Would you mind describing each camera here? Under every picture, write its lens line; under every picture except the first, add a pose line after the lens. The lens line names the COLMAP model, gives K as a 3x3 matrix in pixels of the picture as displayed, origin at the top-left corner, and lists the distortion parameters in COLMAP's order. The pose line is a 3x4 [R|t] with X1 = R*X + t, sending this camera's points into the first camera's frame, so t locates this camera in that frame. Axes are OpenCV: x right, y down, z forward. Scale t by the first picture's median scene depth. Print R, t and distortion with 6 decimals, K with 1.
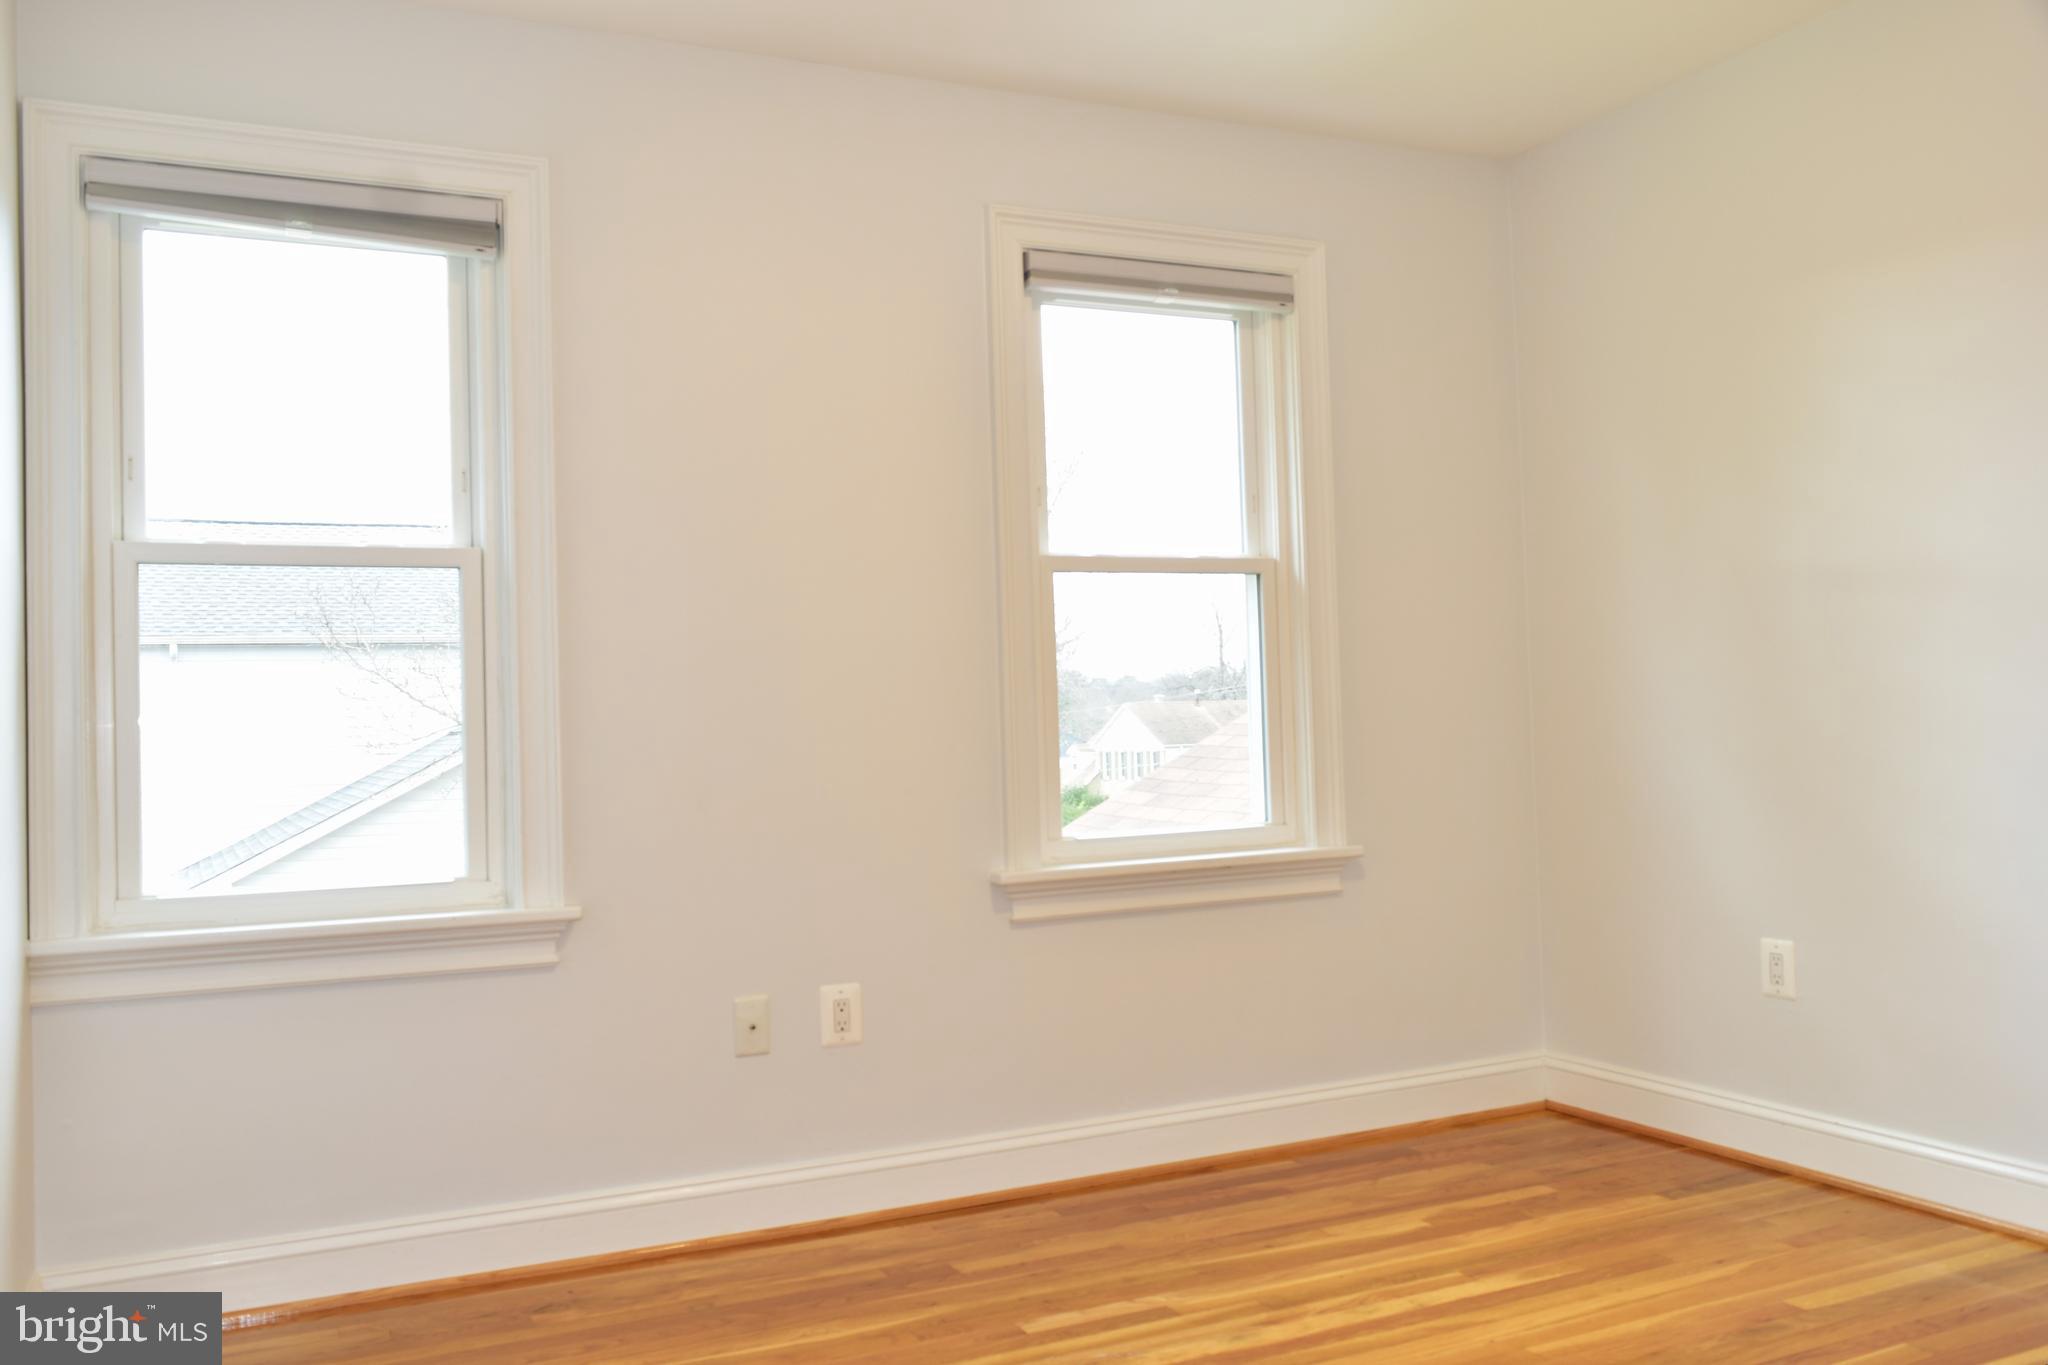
lens RADIAL K [[1601.3, 0, 1106.4], [0, 1601.3, 685.2], [0, 0, 1]] dist [-0.015414, 0.006990]
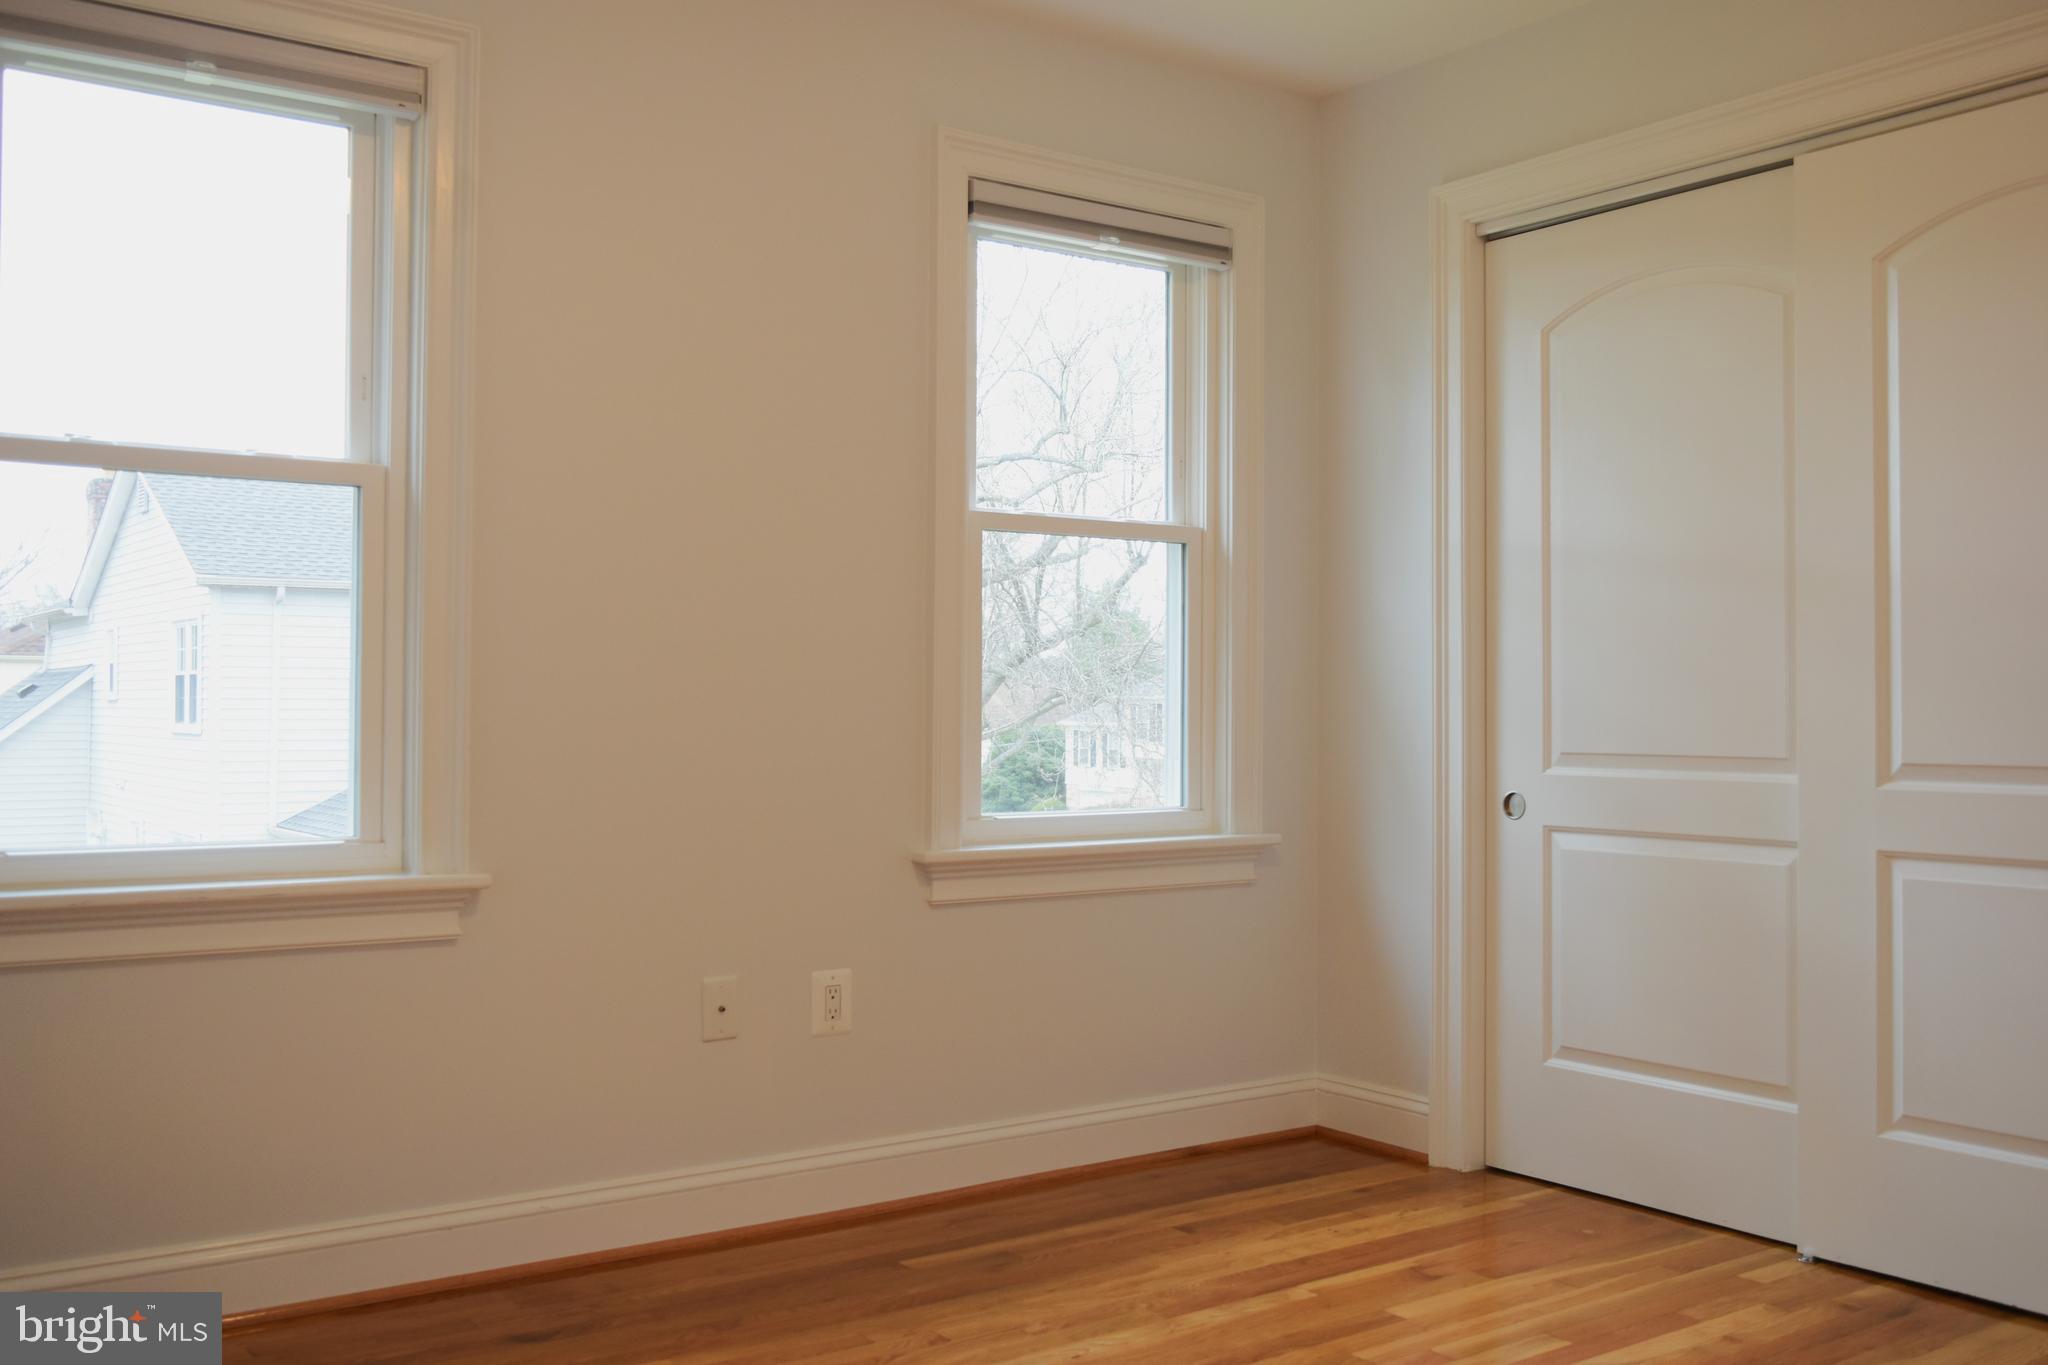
lens RADIAL K [[1913.1, 0, 1062.9], [0, 1913.1, 642.2], [0, 0, 1]] dist [0.013719, 0.000000]
pose [[0.979165, 0.049952, 0.196827, -0.200400], [-0.048712, 0.998751, -0.011138, 0.004916], [-0.197137, 0.001318, 0.980375, -0.092334]]
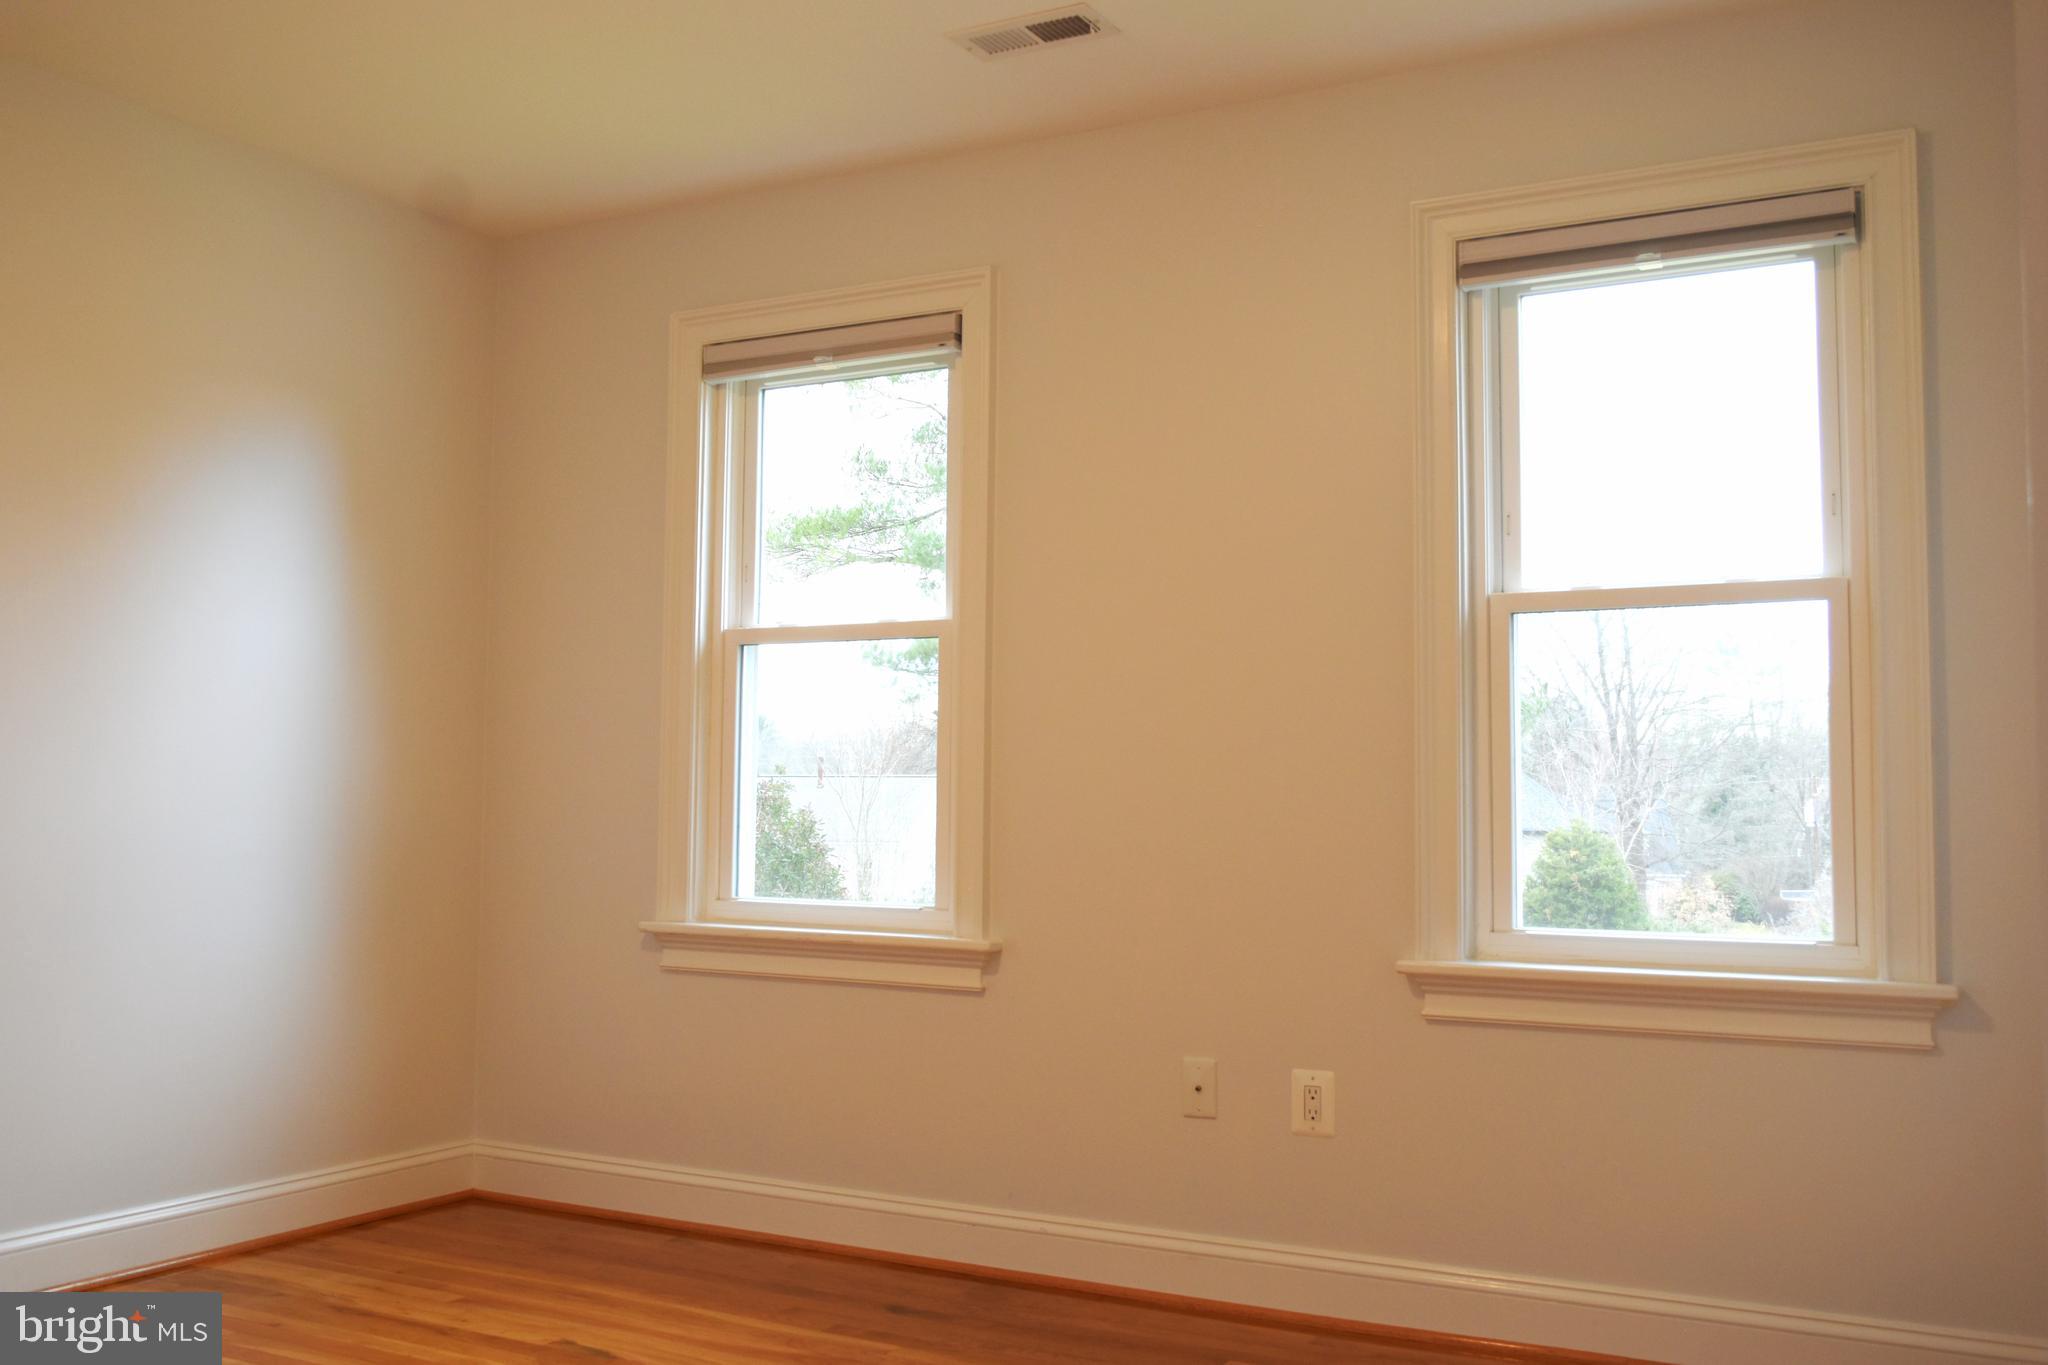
lens RADIAL K [[1716.1, 0, 1023.1], [0, 1716.1, 679.9], [0, 0, 1]] dist [-0.009391, 0.009640]
pose [[0.617239, -0.013242, -0.786664, 0.525900], [-0.007891, 0.999704, -0.023020, -0.012445], [0.786736, 0.020417, 0.616952, 0.245121]]
